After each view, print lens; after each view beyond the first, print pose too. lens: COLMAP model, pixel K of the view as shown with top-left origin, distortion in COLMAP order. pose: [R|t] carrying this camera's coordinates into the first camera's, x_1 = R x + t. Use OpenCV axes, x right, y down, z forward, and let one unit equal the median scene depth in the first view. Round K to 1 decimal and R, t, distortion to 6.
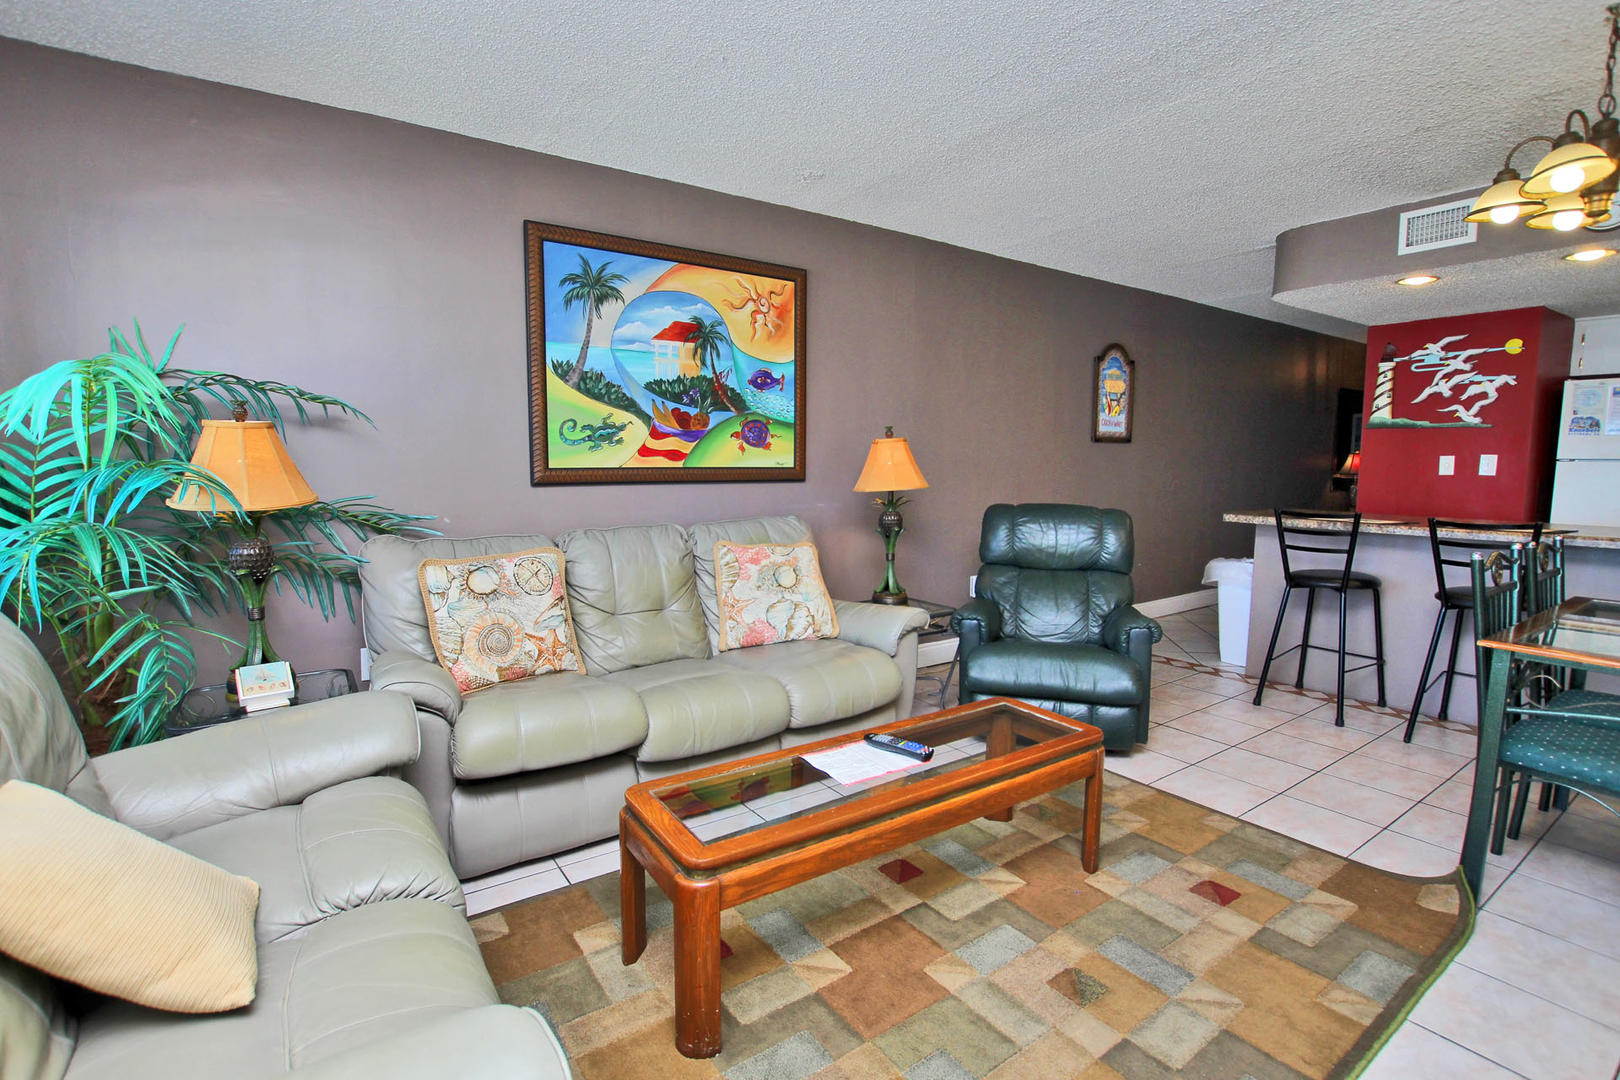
lens RADIAL K [[753.7, 0, 810.3], [0, 753.7, 547.9], [0, 0, 1]] dist [-0.035684, 0.007156]
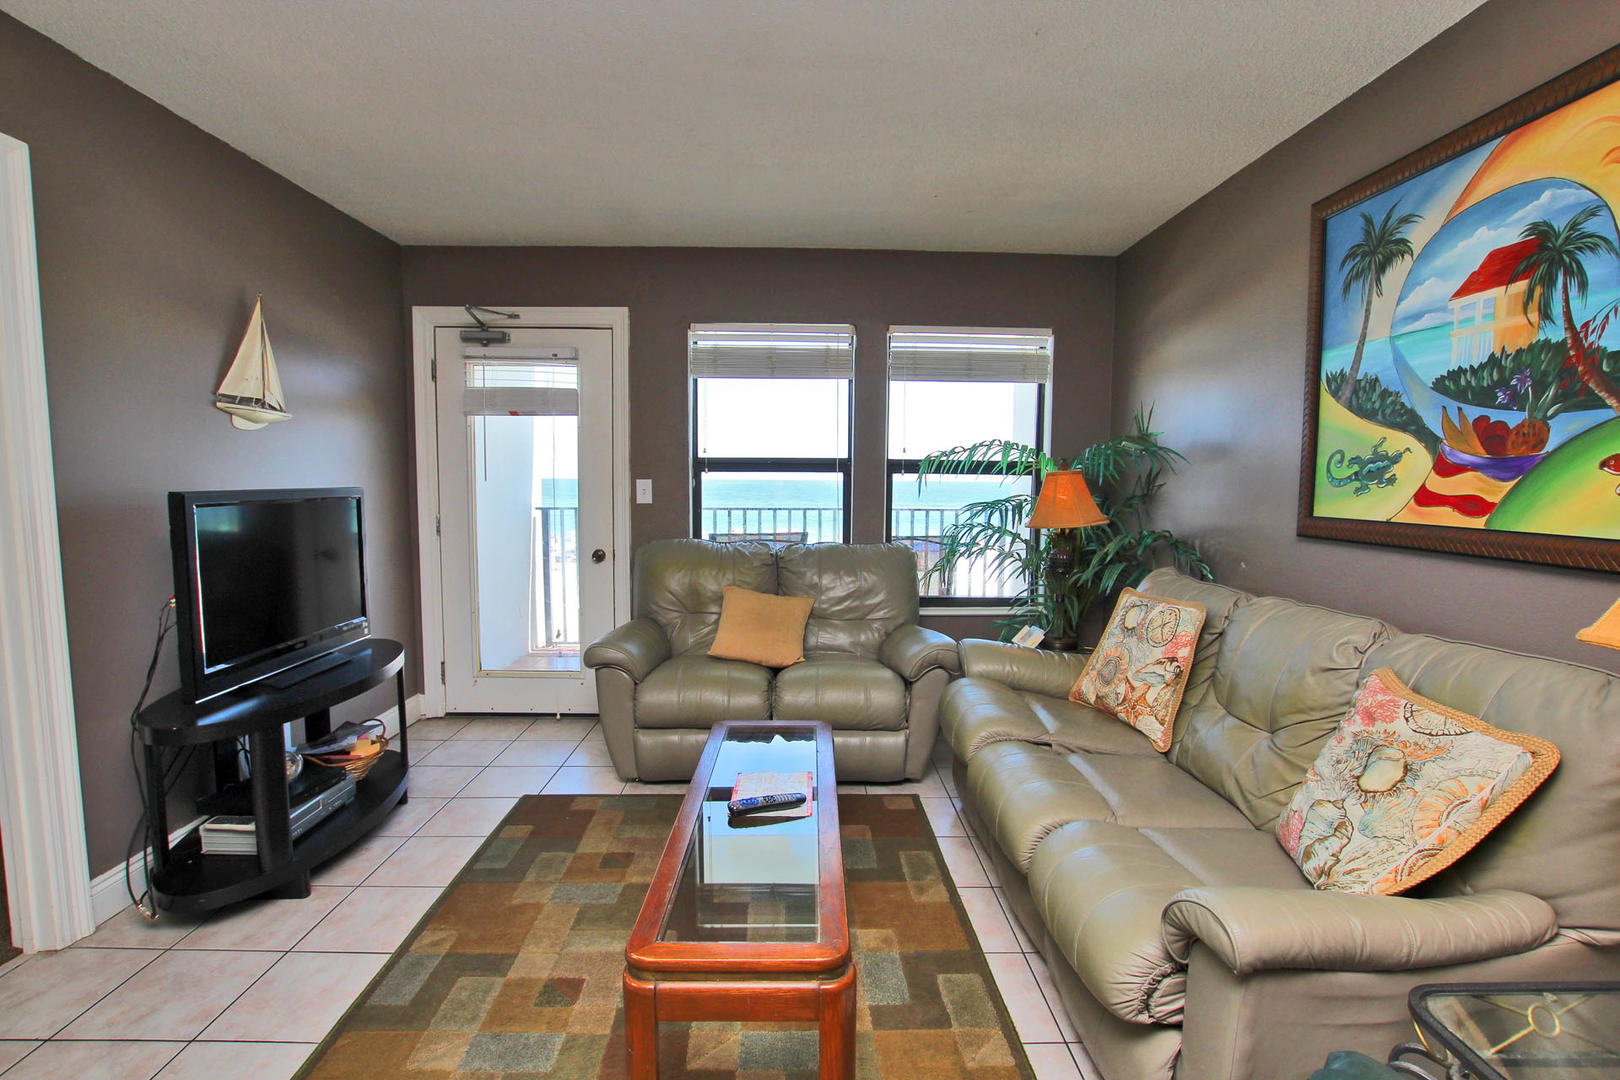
lens RADIAL K [[753.7, 0, 810.3], [0, 753.7, 547.9], [0, 0, 1]] dist [-0.035684, 0.007156]
pose [[-0.554728, 0.070680, -0.829024, 0.533855], [-0.104523, 0.982572, 0.153711, -0.130541], [0.825440, 0.171920, -0.537673, 0.940401]]
